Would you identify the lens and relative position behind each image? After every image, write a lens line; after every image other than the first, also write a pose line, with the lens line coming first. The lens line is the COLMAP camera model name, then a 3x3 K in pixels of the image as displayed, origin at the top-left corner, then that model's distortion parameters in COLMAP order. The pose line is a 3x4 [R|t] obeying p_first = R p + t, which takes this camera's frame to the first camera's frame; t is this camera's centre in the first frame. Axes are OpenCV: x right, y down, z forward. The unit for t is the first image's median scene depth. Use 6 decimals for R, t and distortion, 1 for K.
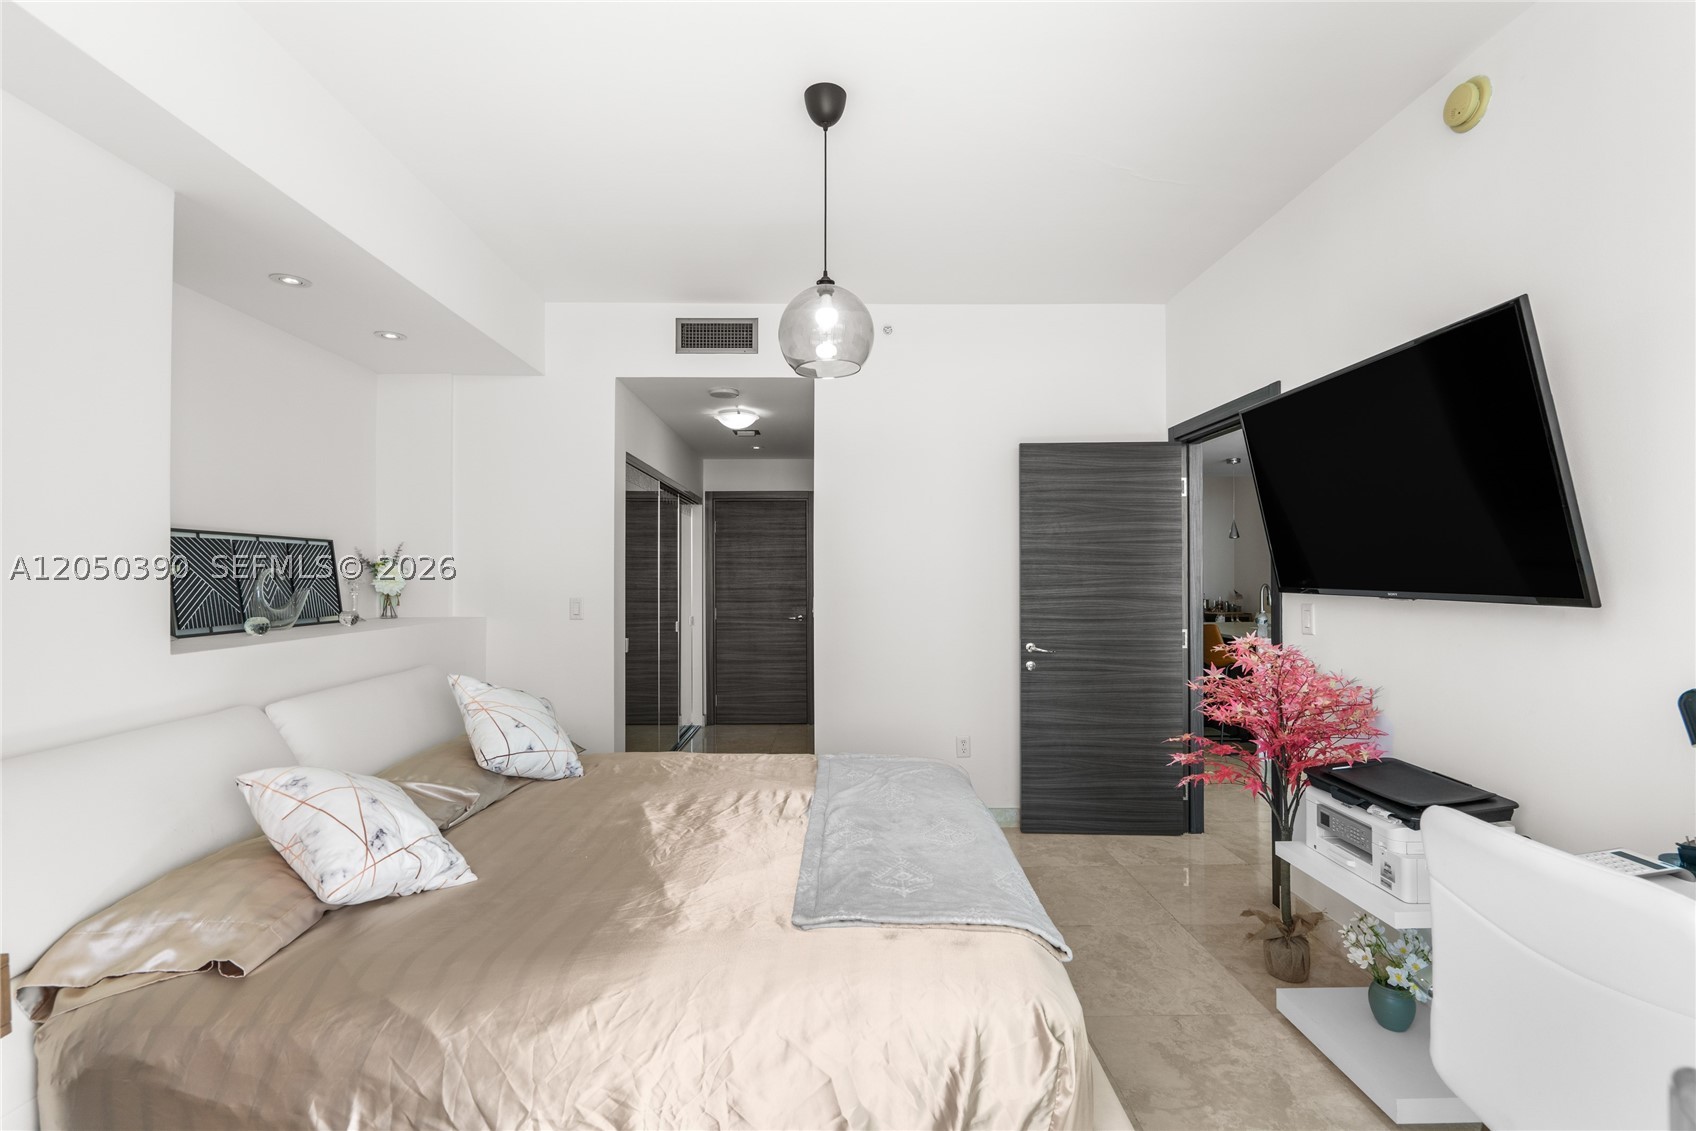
lens RADIAL K [[764.4, 0, 847.1], [0, 764.4, 561.3], [0, 0, 1]] dist [-0.010544, 0.005872]
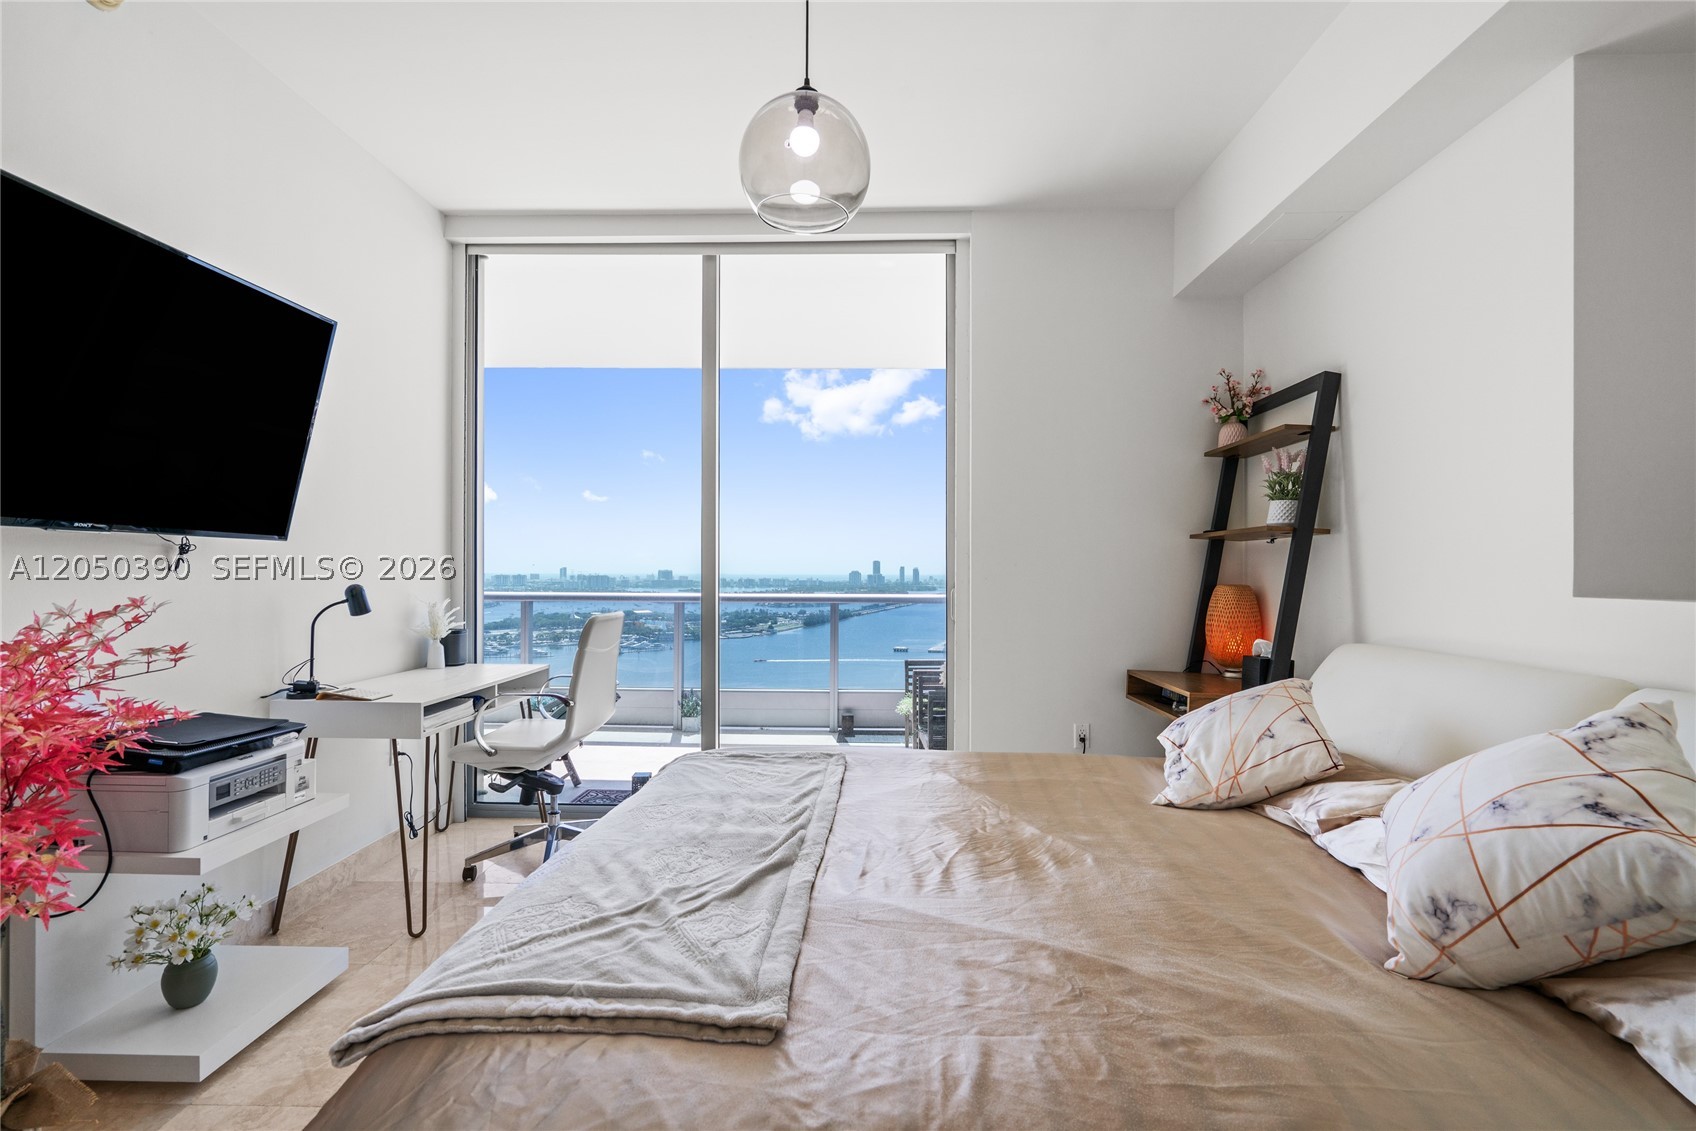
lens RADIAL K [[764.4, 0, 847.1], [0, 764.4, 561.3], [0, 0, 1]] dist [-0.010544, 0.005872]
pose [[-0.998469, -0.000633, 0.055313, -0.062896], [-0.002126, 0.999635, -0.026938, 0.057181], [-0.055275, -0.027014, -0.998106, 1.003902]]
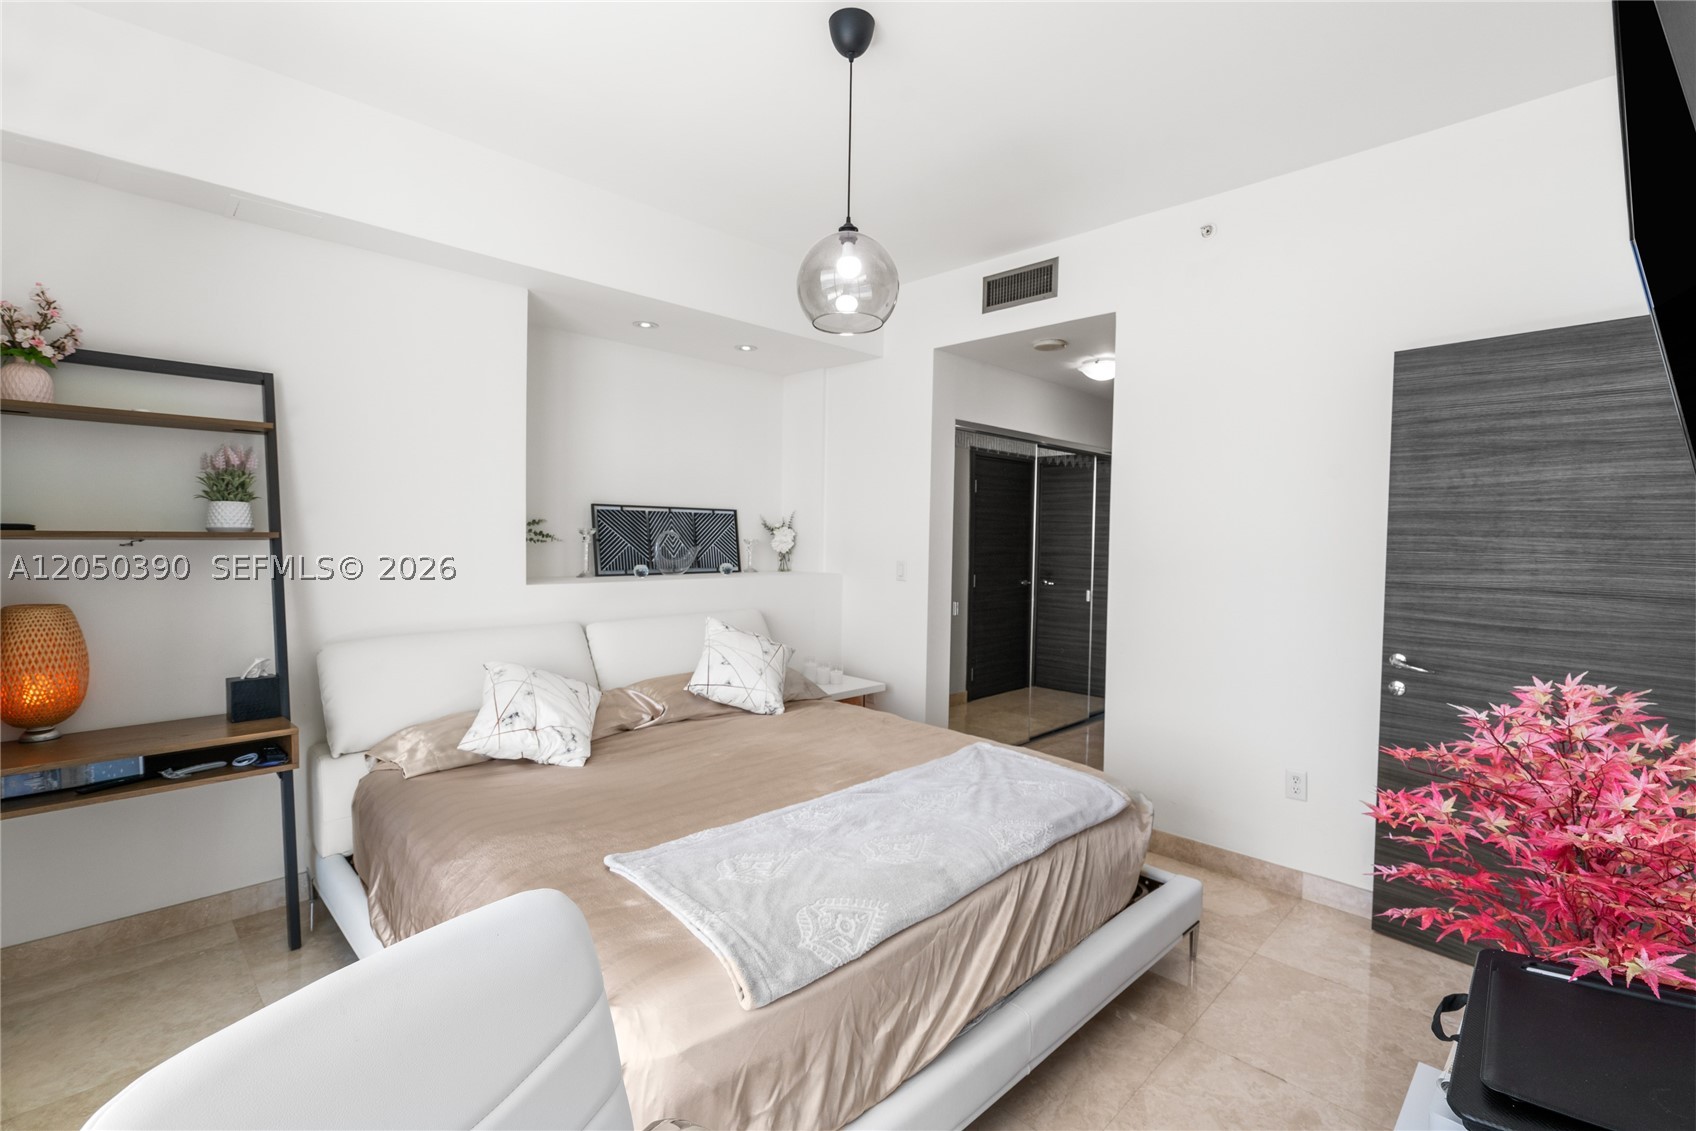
lens RADIAL K [[761.0, 0, 850.3], [0, 761.0, 558.4], [0, 0, 1]] dist [-0.014064, 0.006408]
pose [[0.691901, 0.035526, -0.721118, 0.383621], [-0.002996, 0.998921, 0.046337, -0.005108], [0.721986, -0.029900, 0.691261, 0.207030]]
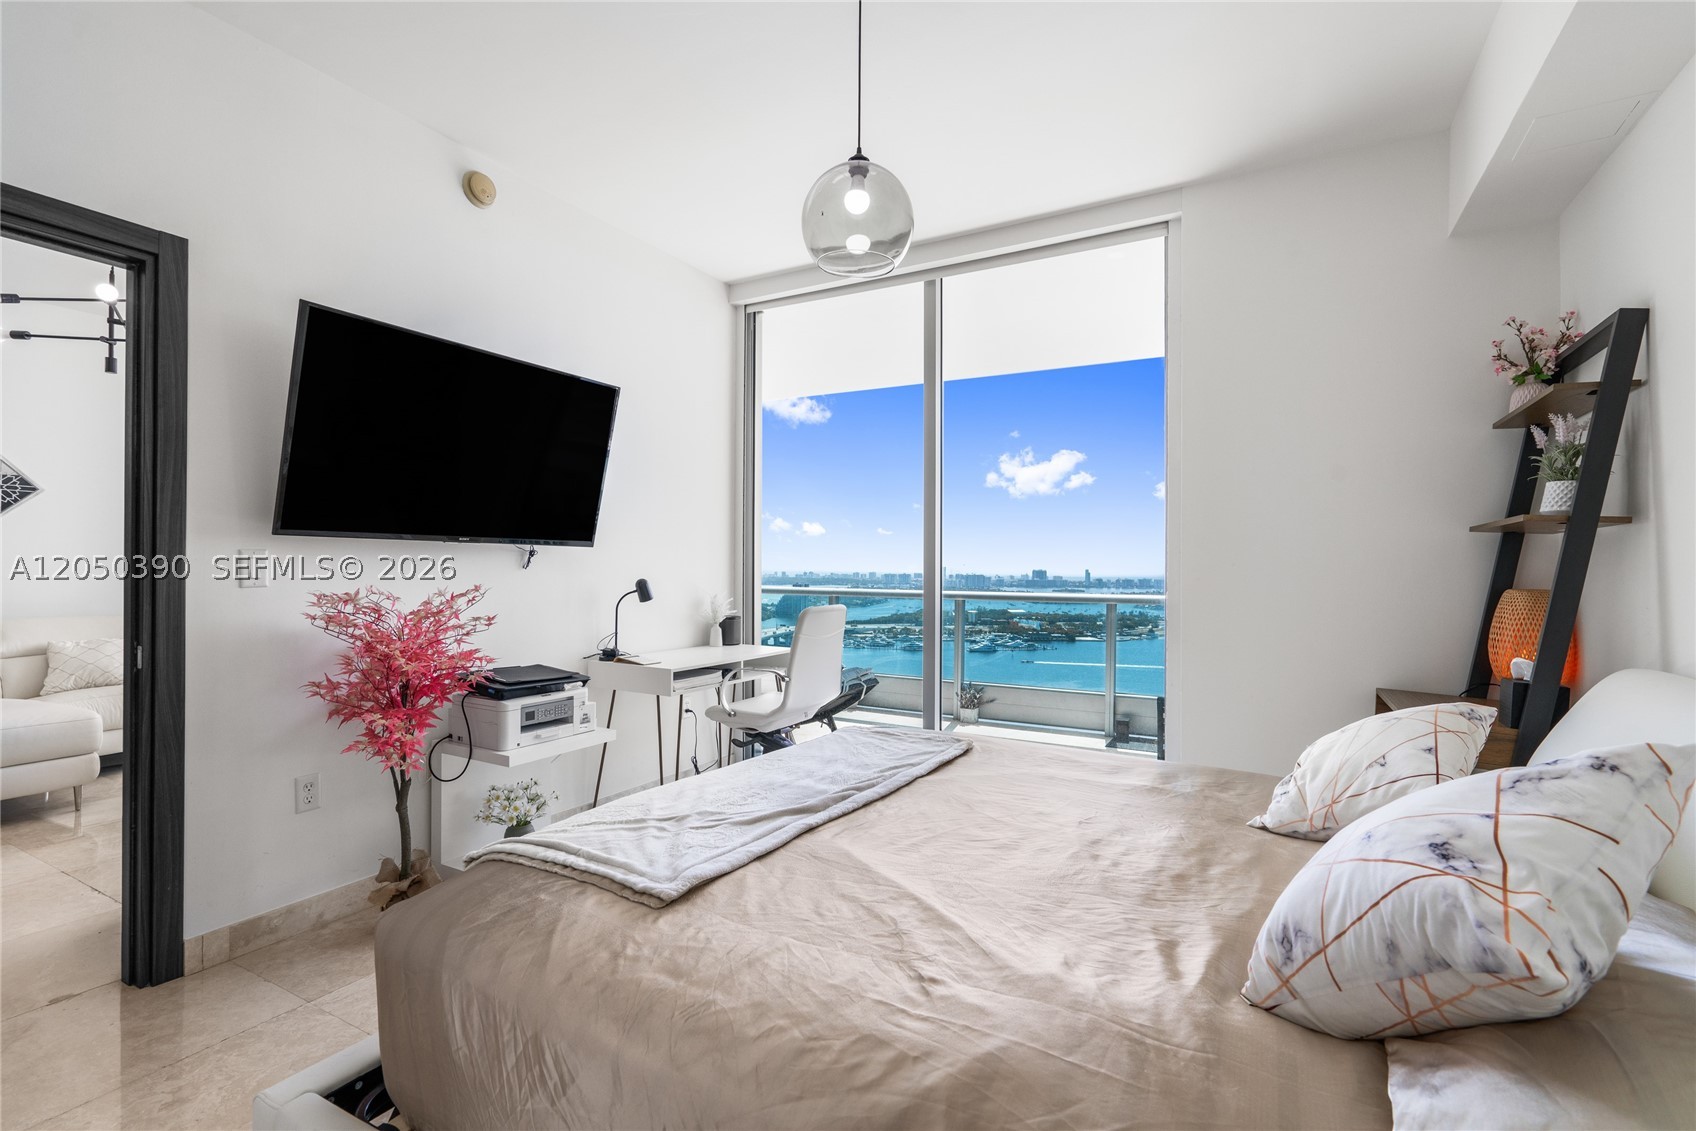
lens RADIAL K [[761.1, 0, 848.1], [0, 761.1, 562.5], [0, 0, 1]] dist [-0.014326, 0.010925]
pose [[-0.859750, 0.000542, 0.510714, -0.263004], [-0.012321, 0.999686, -0.021804, 0.057444], [-0.510566, -0.025038, -0.859474, 1.008299]]
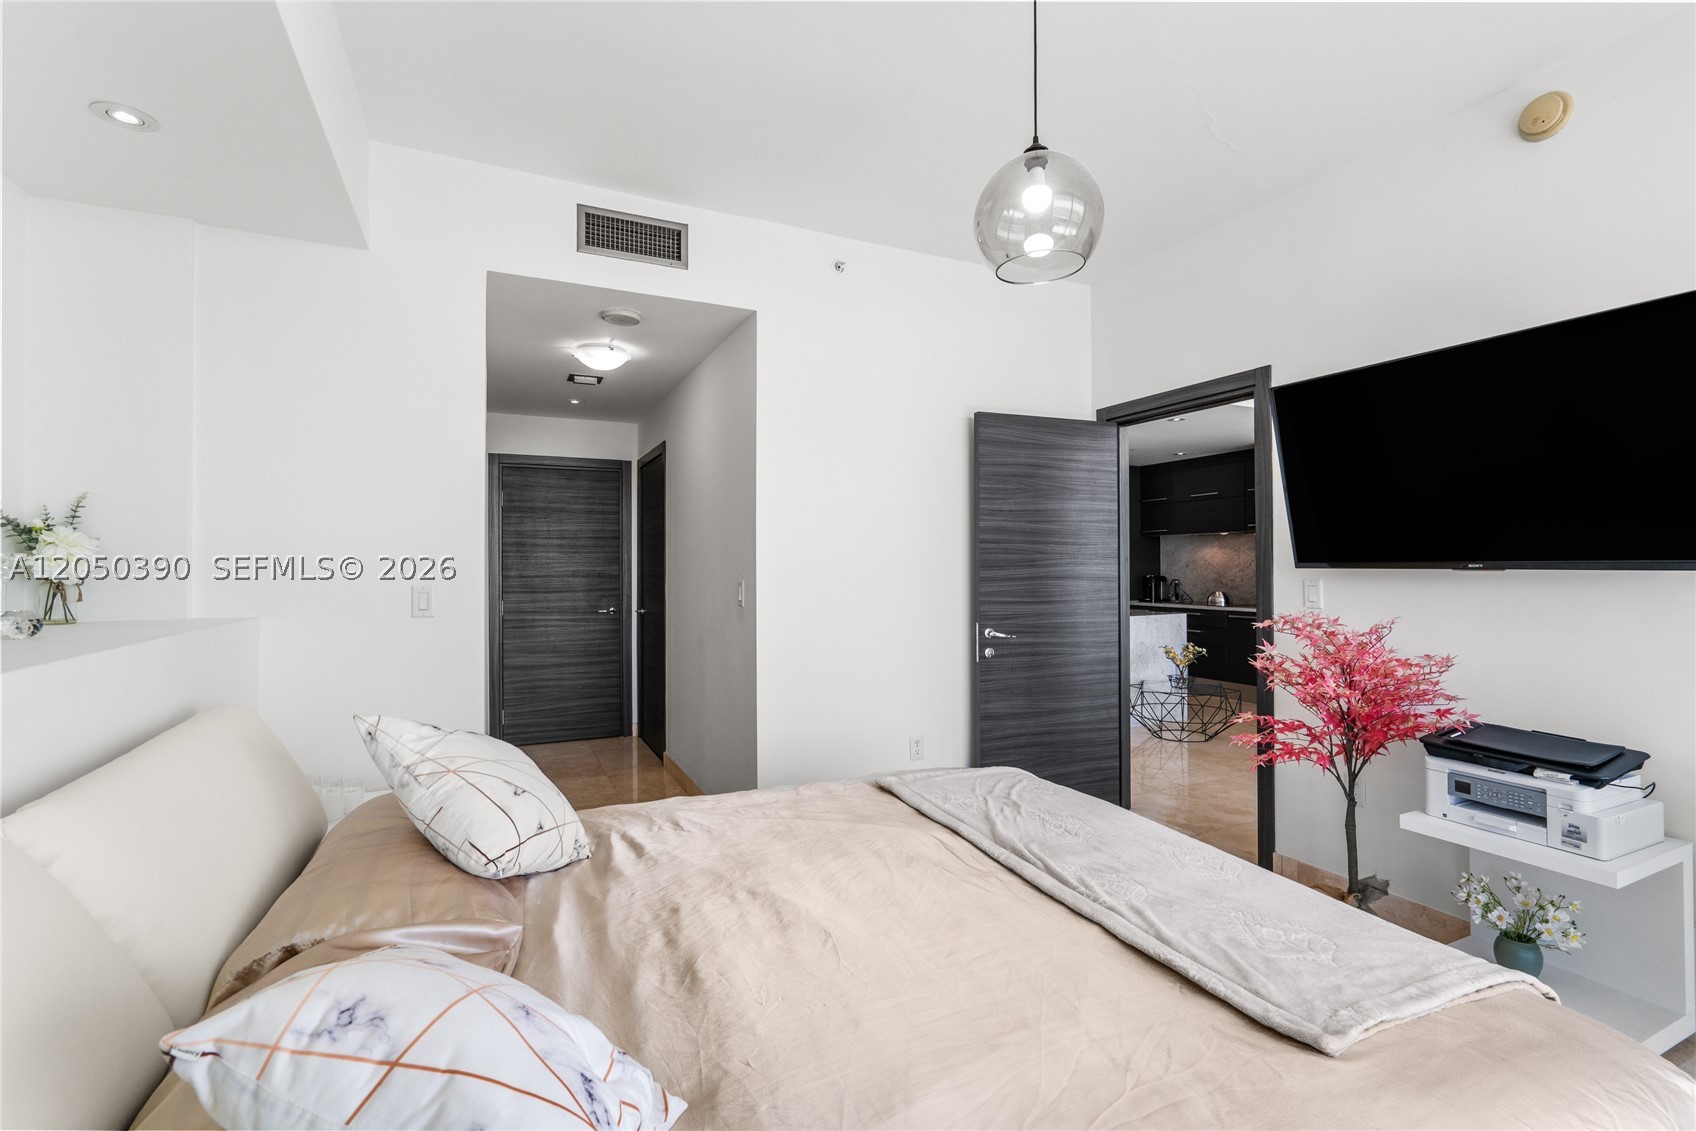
lens RADIAL K [[759.0, 0, 858.2], [0, 759.0, 554.3], [0, 0, 1]] dist [-0.014179, 0.006527]
pose [[0.909196, 0.005746, 0.416330, -0.290198], [-0.006401, 0.999980, 0.000177, 0.018310], [-0.416320, -0.002826, 0.909214, 0.233309]]
